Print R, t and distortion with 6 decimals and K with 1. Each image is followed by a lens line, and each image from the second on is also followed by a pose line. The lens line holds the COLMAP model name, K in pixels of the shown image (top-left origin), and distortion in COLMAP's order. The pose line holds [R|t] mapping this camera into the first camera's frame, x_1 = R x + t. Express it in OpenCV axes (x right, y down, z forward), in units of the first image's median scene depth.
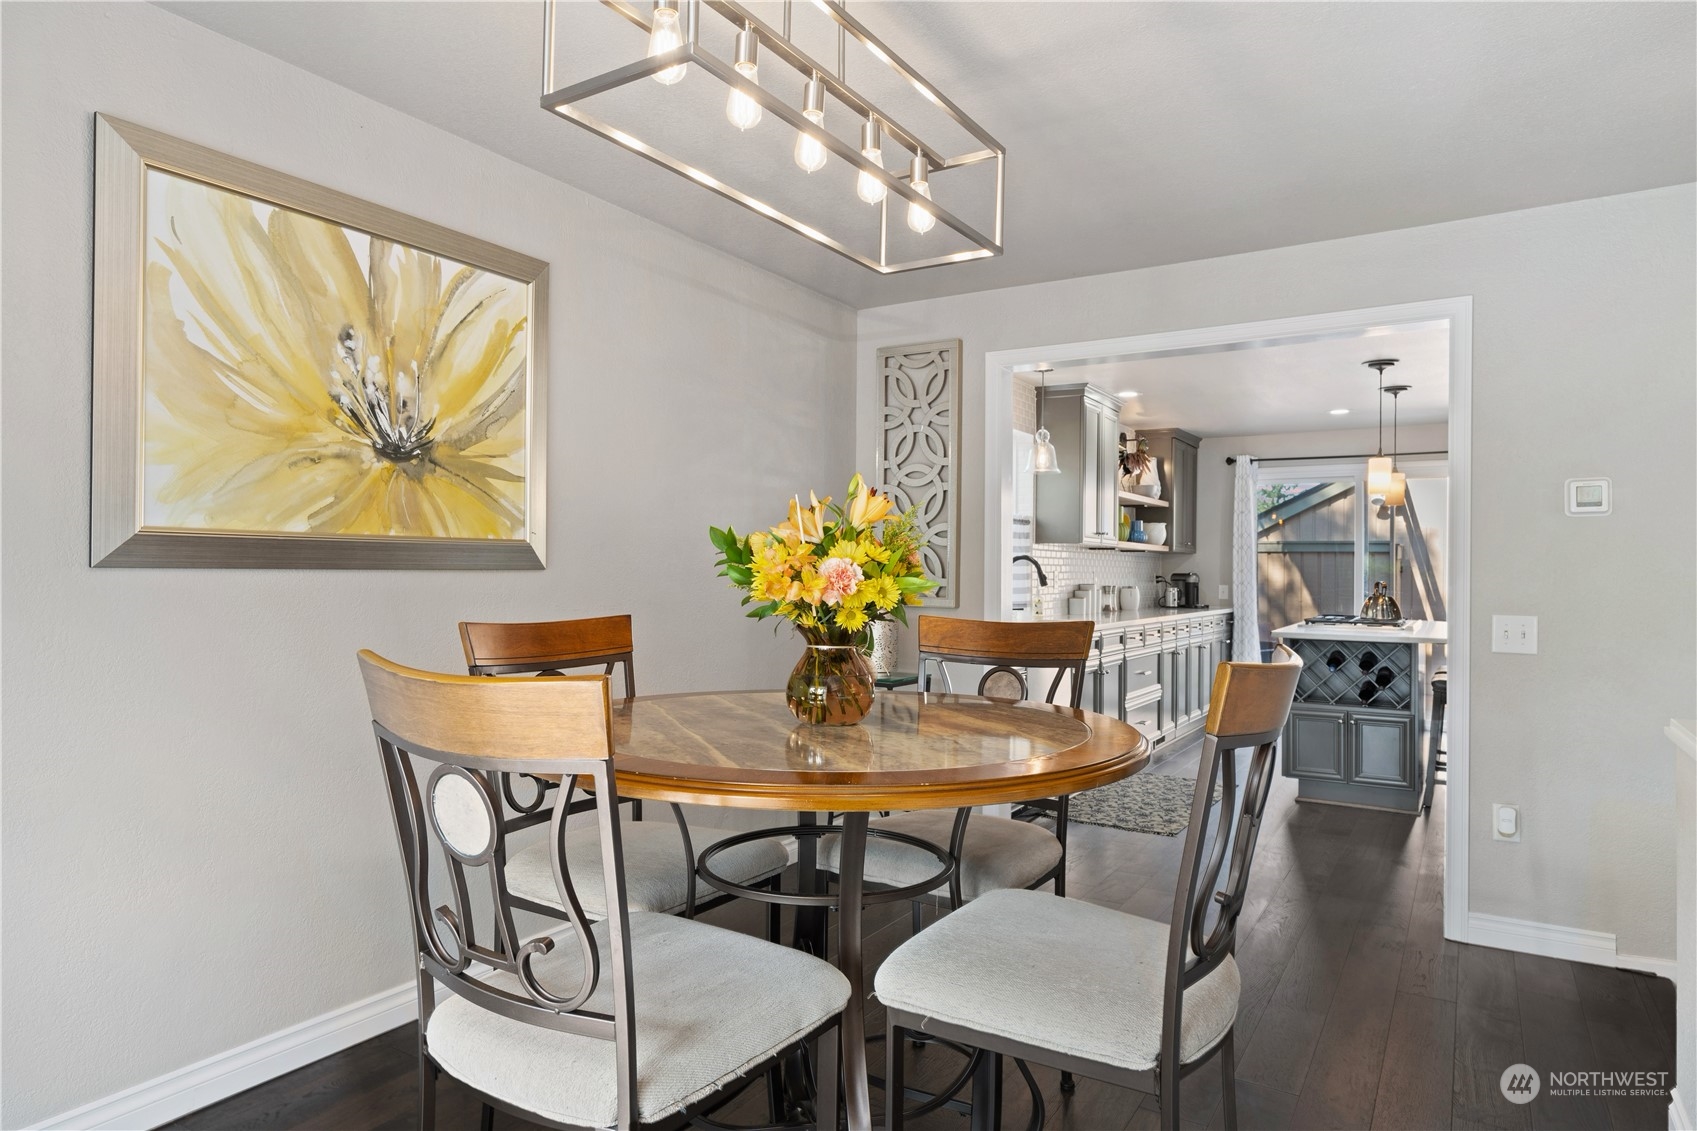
lens RADIAL K [[1028.8, 0, 846.2], [0, 1028.8, 565.6], [0, 0, 1]] dist [0.001342, 0.000245]
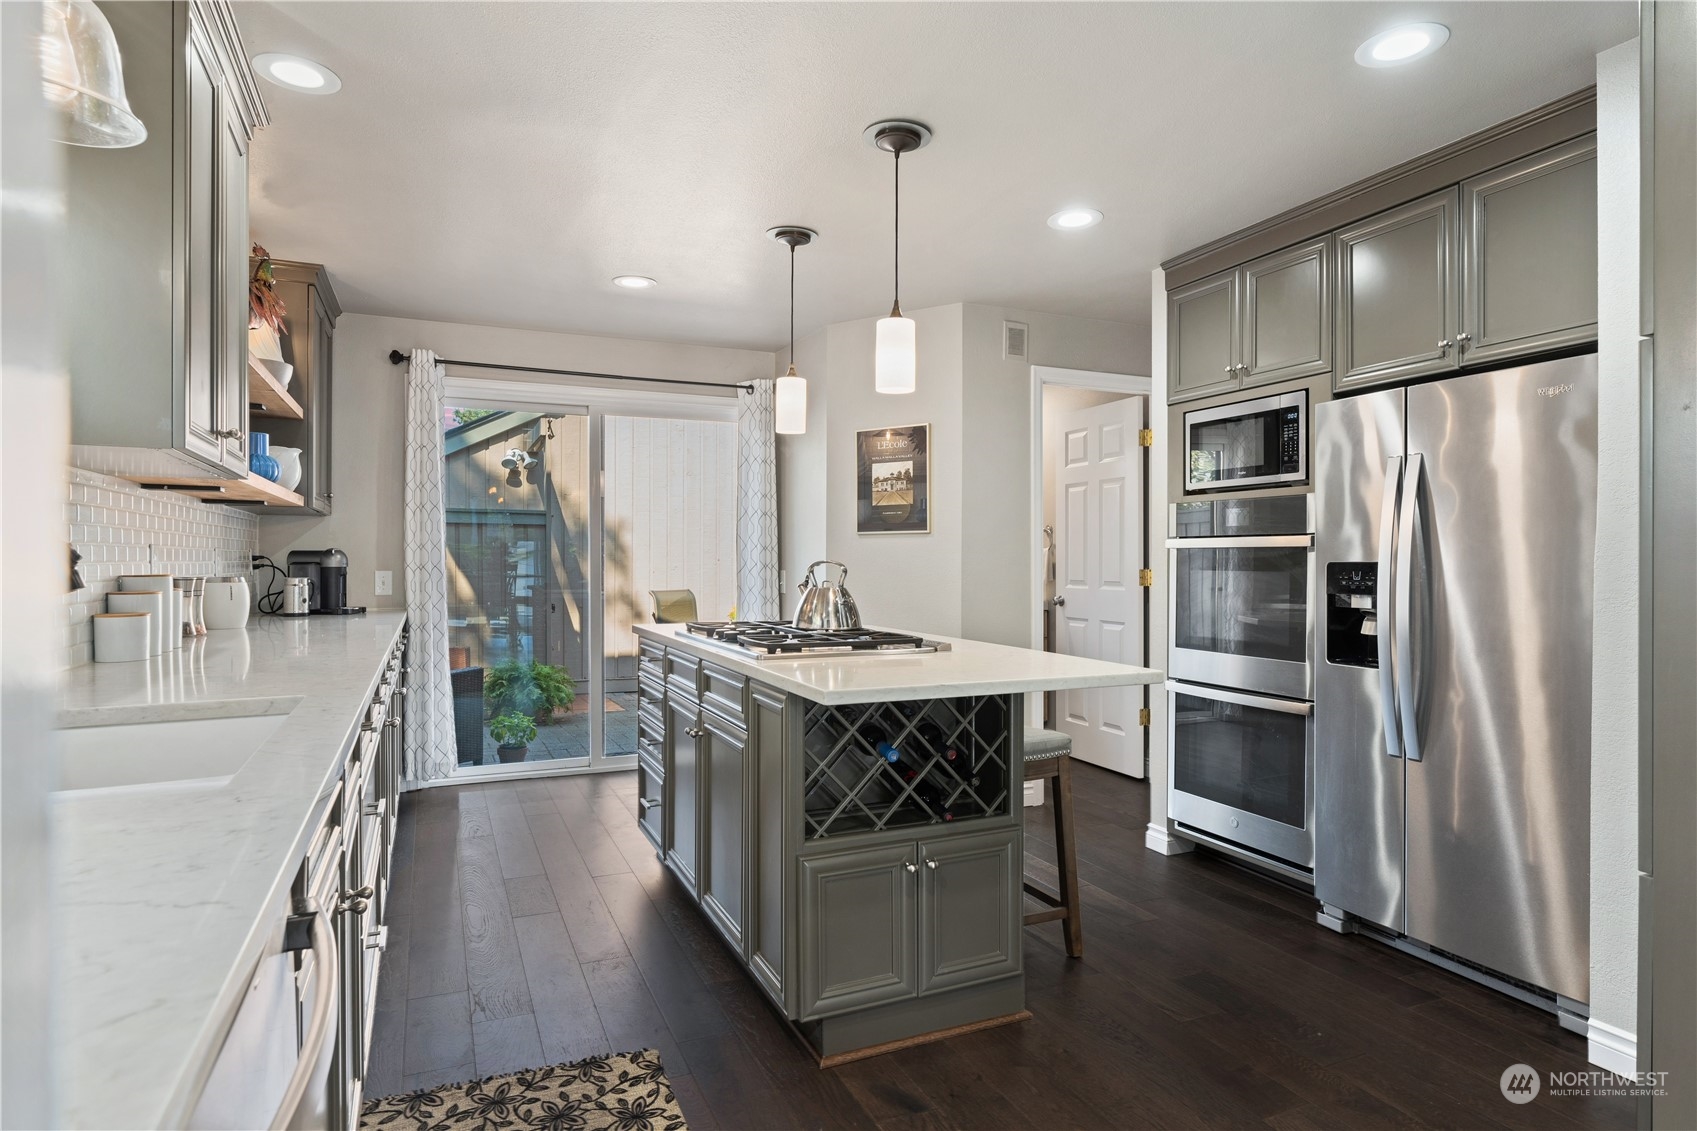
lens RADIAL K [[926.7, 0, 851.1], [0, 926.7, 558.0], [0, 0, 1]] dist [-0.001718, 0.000282]
pose [[0.555309, -0.005525, 0.831626, 0.080963], [-0.001351, 0.999971, 0.007545, 0.007443], [-0.831643, -0.005313, 0.555285, 0.503784]]
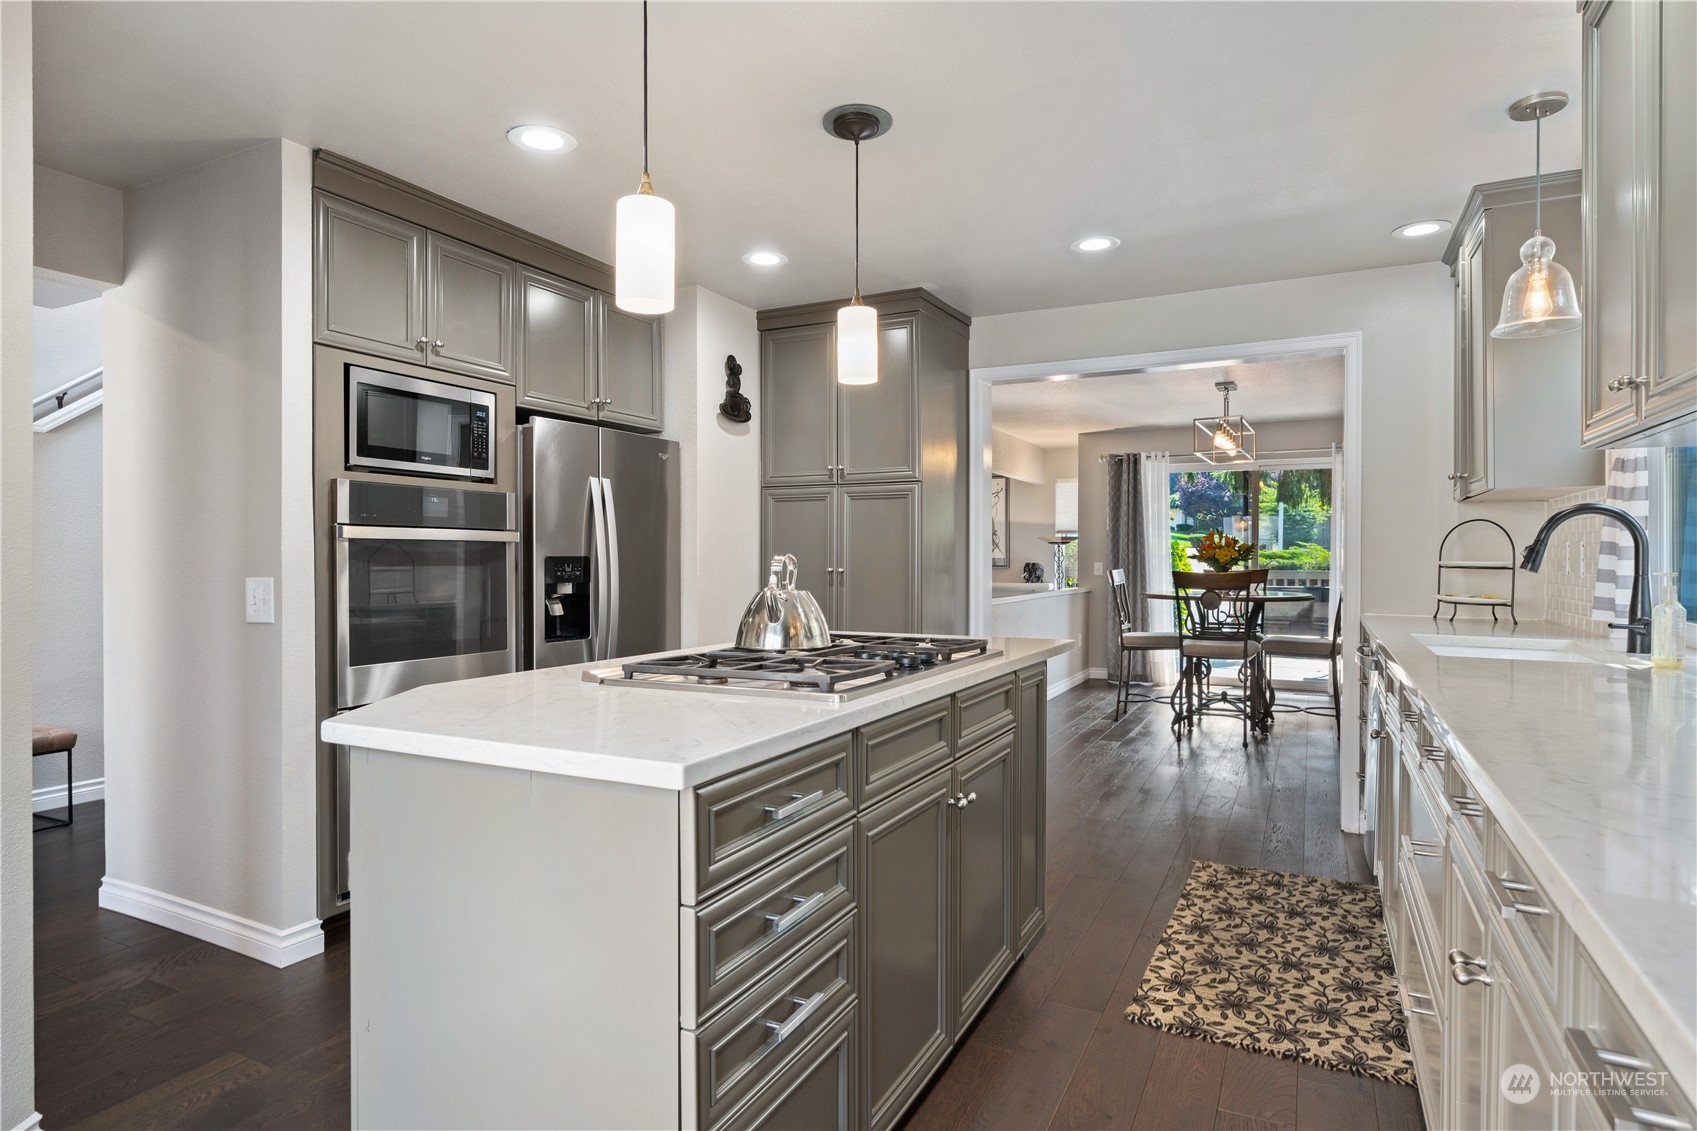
lens RADIAL K [[922.9, 0, 847.3], [0, 922.9, 564.4], [0, 0, 1]] dist [0.025793, -0.000173]
pose [[-0.996105, -0.013039, -0.087202, 0.433870], [-0.013242, 0.999911, 0.001754, 0.013241], [0.087171, 0.002902, -0.996189, 1.055889]]
